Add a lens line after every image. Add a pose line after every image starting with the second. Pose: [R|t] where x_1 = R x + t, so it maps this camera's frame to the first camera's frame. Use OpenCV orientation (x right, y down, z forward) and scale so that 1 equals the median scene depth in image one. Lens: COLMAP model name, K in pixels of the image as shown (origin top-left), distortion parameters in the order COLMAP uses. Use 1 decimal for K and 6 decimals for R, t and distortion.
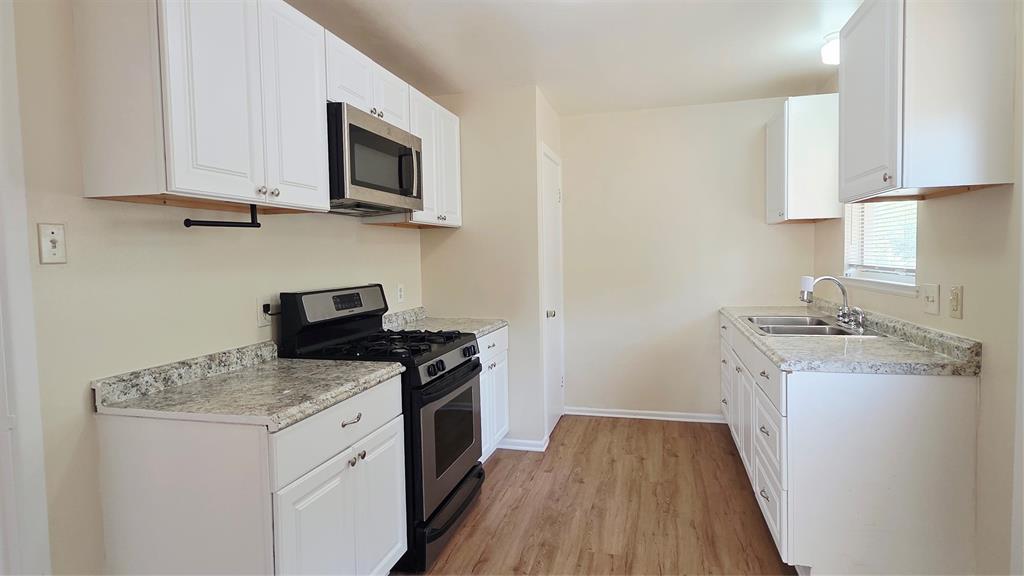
lens RADIAL K [[533.8, 0, 519.7], [0, 533.8, 281.5], [0, 0, 1]] dist [0.004796, 0.000586]
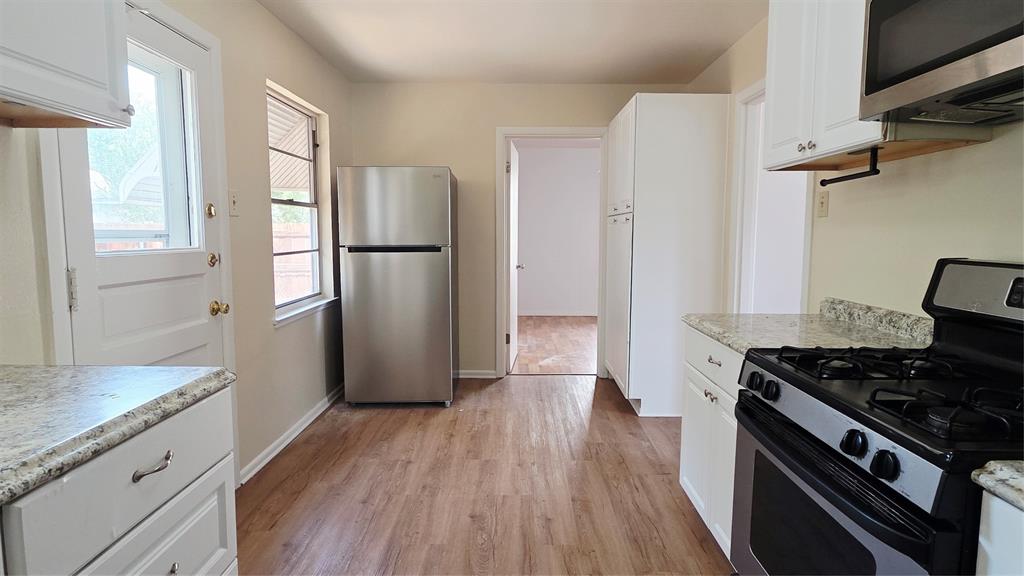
lens RADIAL K [[533.8, 0, 519.7], [0, 533.8, 281.5], [0, 0, 1]] dist [0.004796, 0.000586]
pose [[-0.966149, 0.037286, -0.255274, 0.247454], [-0.000516, 0.989219, 0.146441, -0.044287], [0.257982, 0.141615, -0.955714, 1.364402]]
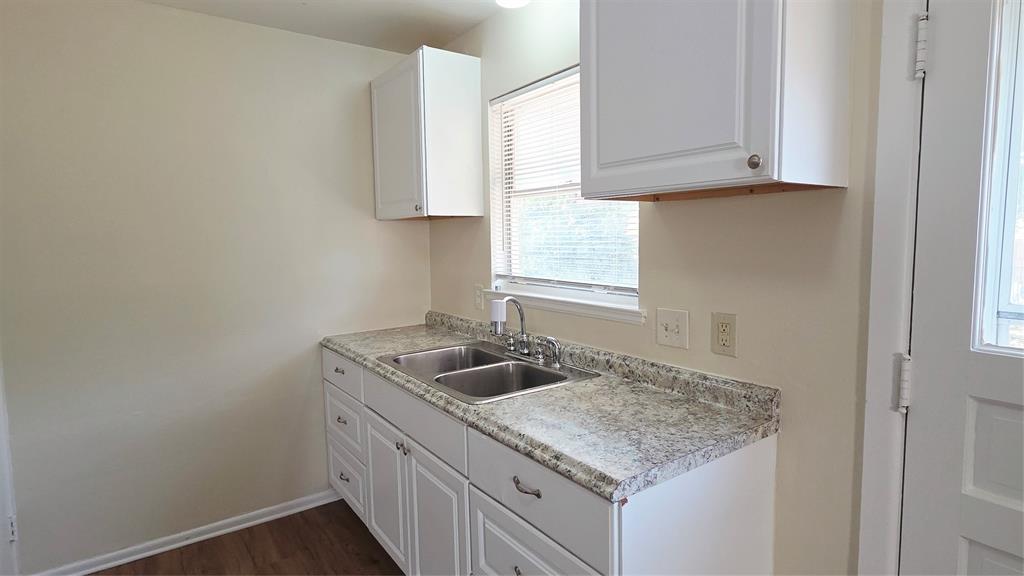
lens RADIAL K [[533.8, 0, 519.7], [0, 533.8, 281.5], [0, 0, 1]] dist [0.004796, 0.000586]
pose [[0.634668, -0.058830, 0.770542, 0.019149], [0.042410, 0.998247, 0.041283, -0.066103], [-0.771620, 0.006478, 0.636051, 0.570518]]
